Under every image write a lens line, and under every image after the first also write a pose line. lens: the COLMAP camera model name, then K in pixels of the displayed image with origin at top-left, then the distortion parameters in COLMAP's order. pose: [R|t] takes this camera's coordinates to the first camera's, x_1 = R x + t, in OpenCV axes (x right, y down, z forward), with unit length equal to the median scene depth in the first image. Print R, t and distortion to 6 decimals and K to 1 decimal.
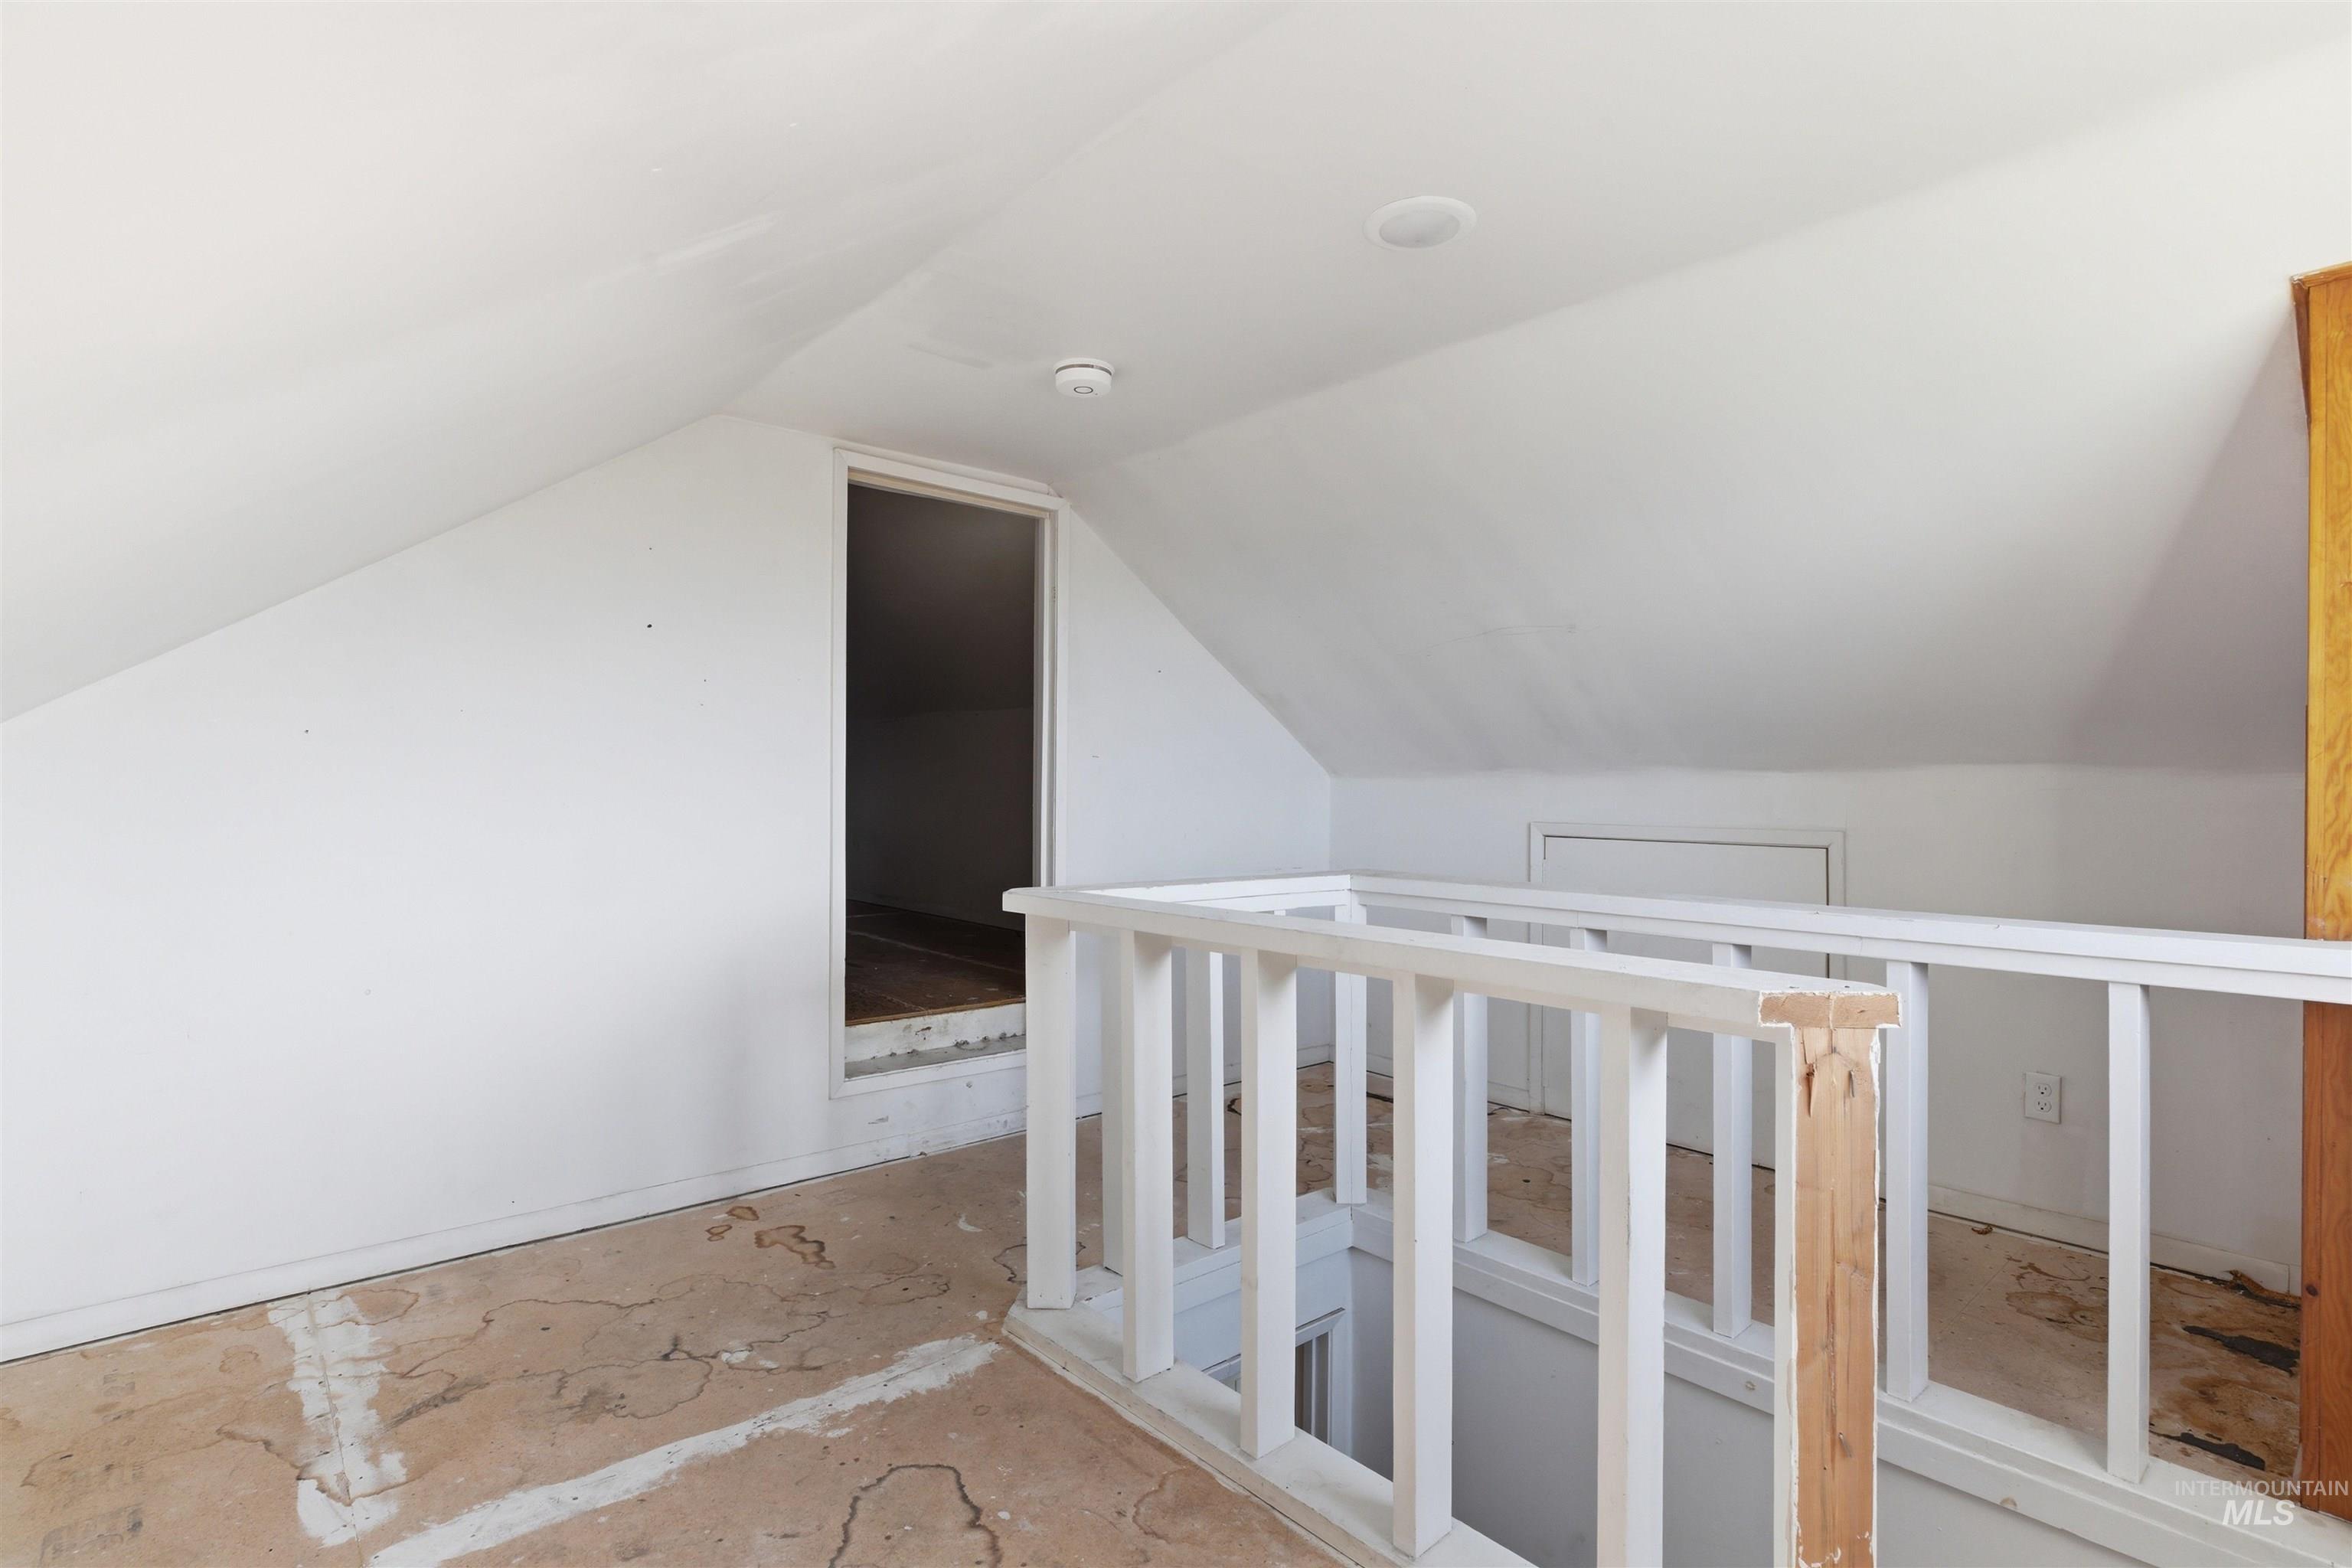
lens RADIAL K [[1124.4, 0, 1168.2], [0, 1124.4, 782.1], [0, 0, 1]] dist [-0.005290, 0.001171]
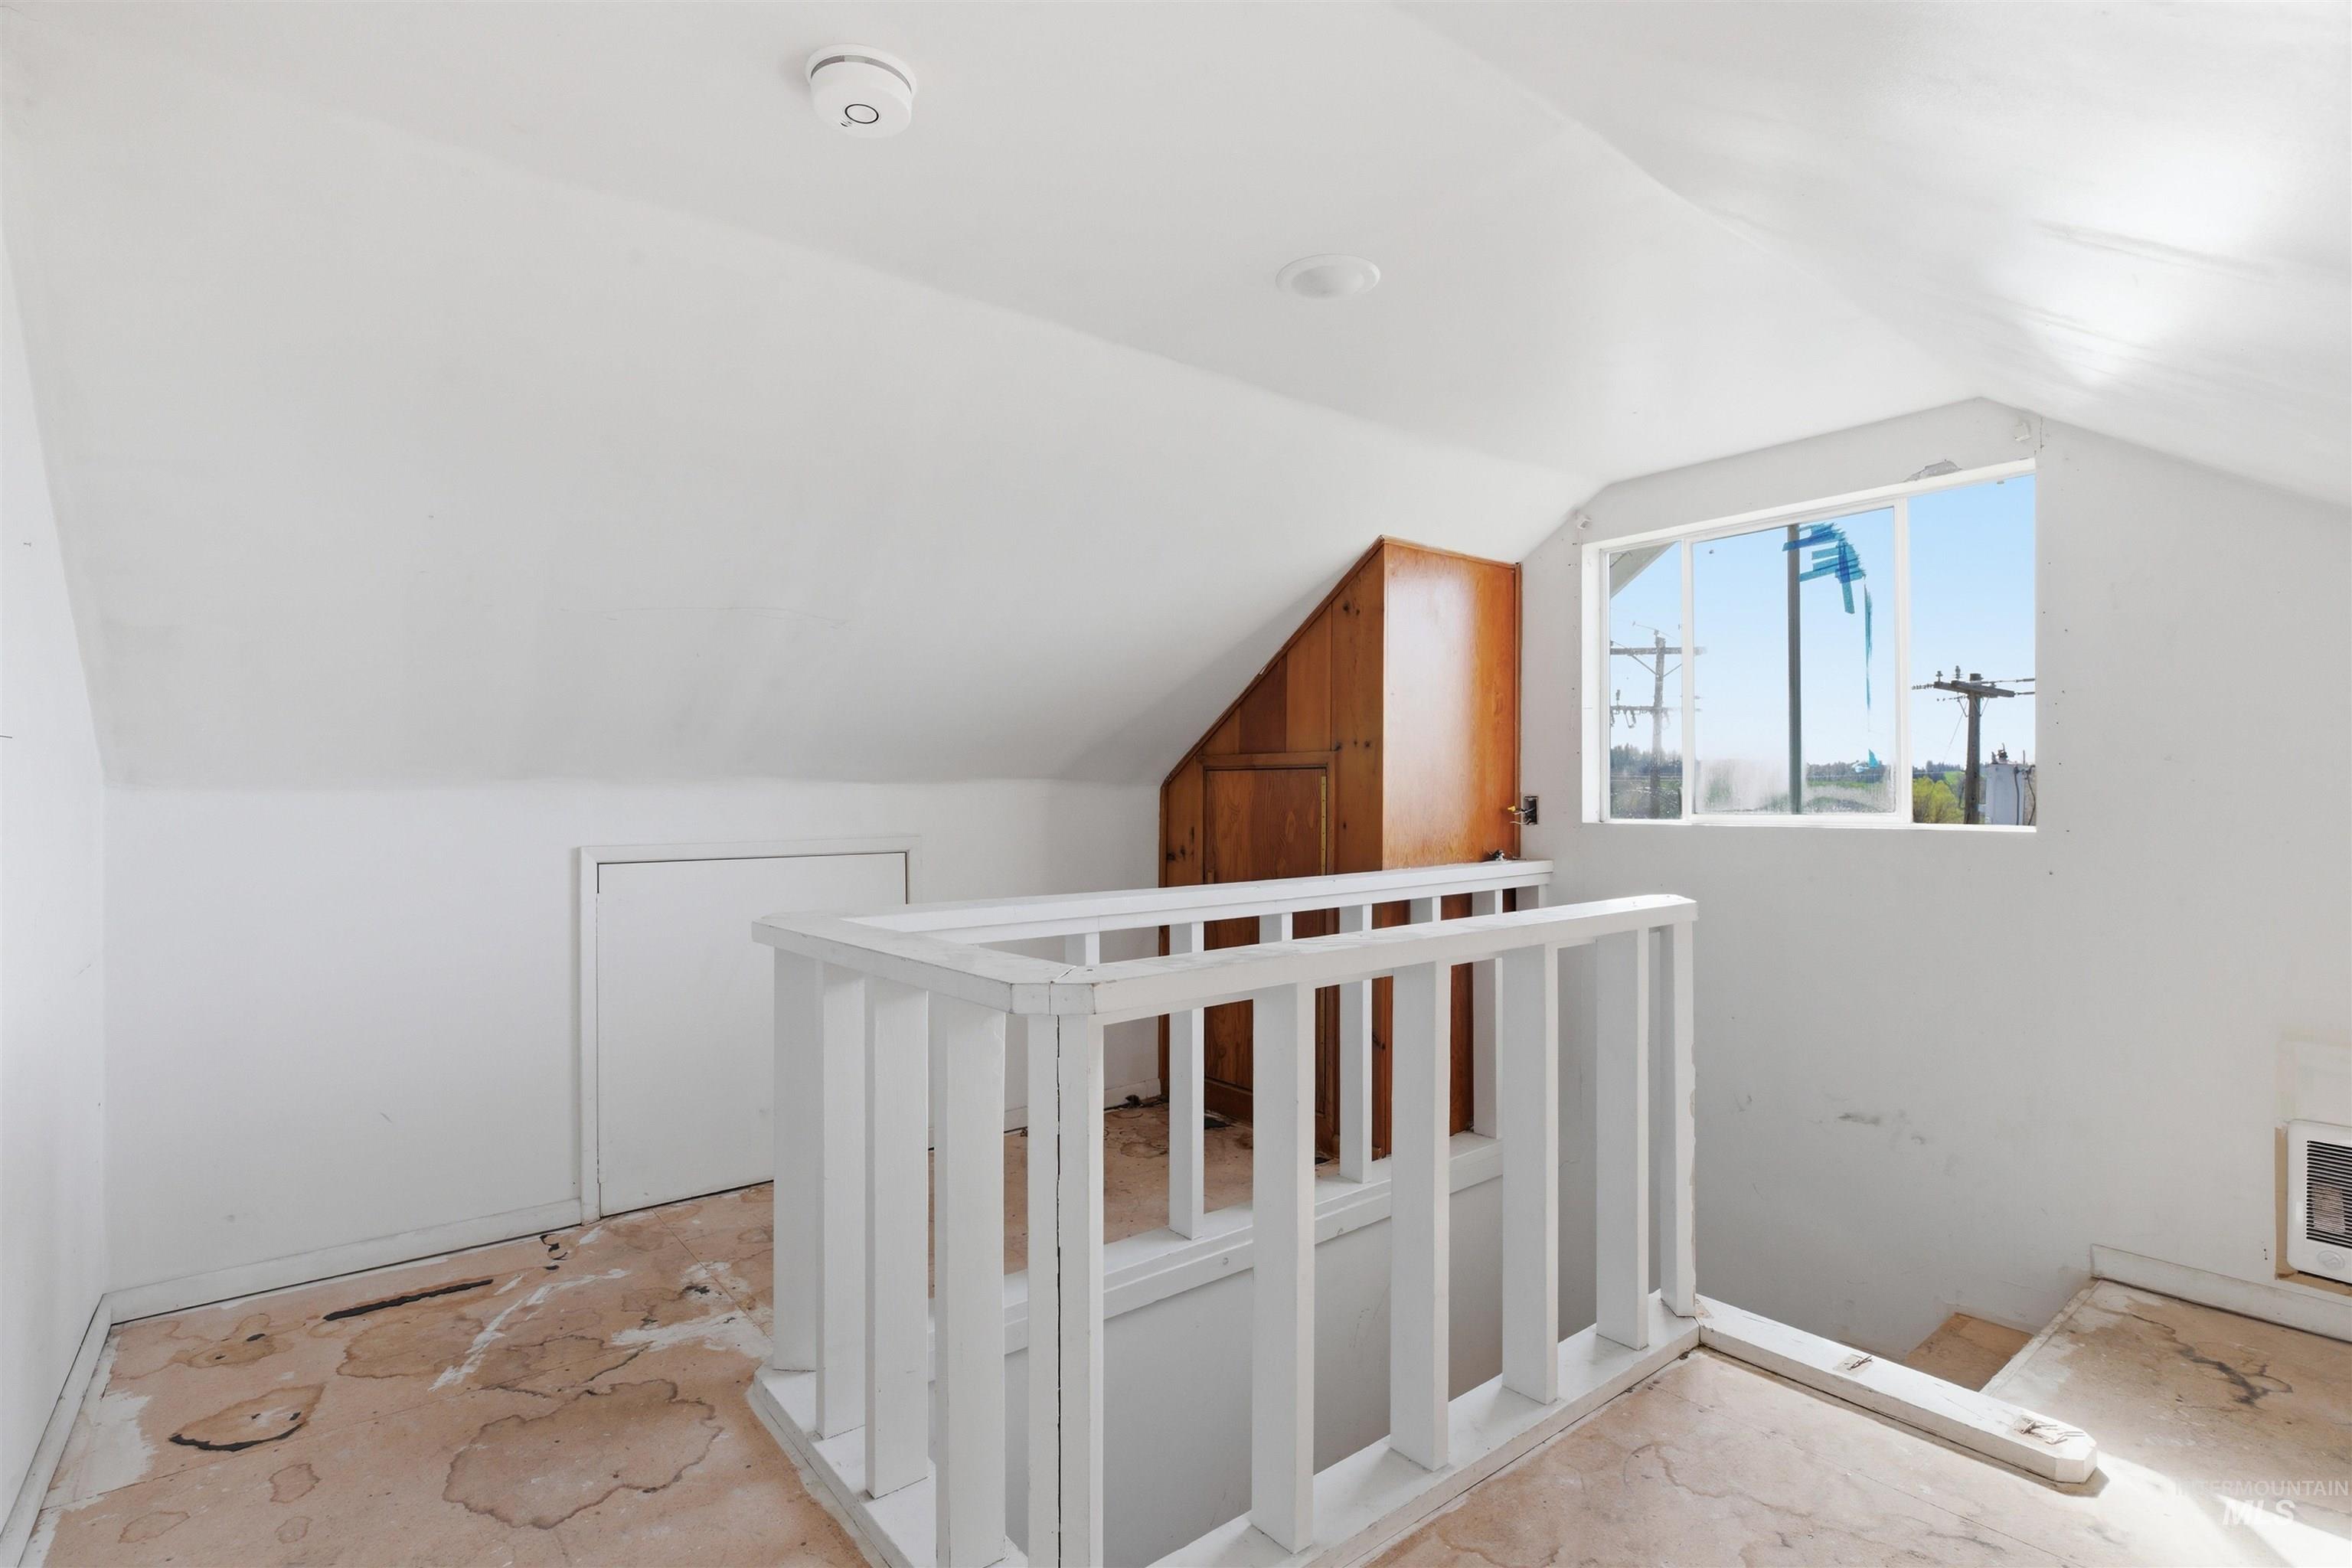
lens RADIAL K [[1124.4, 0, 1170.6], [0, 1124.4, 786.8], [0, 0, 1]] dist [-0.005290, 0.001171]
pose [[0.043111, 0.000662, 0.999070, -0.874454], [0.003522, 0.999993, -0.000815, -0.007157], [-0.999064, 0.003554, 0.043108, 1.114112]]
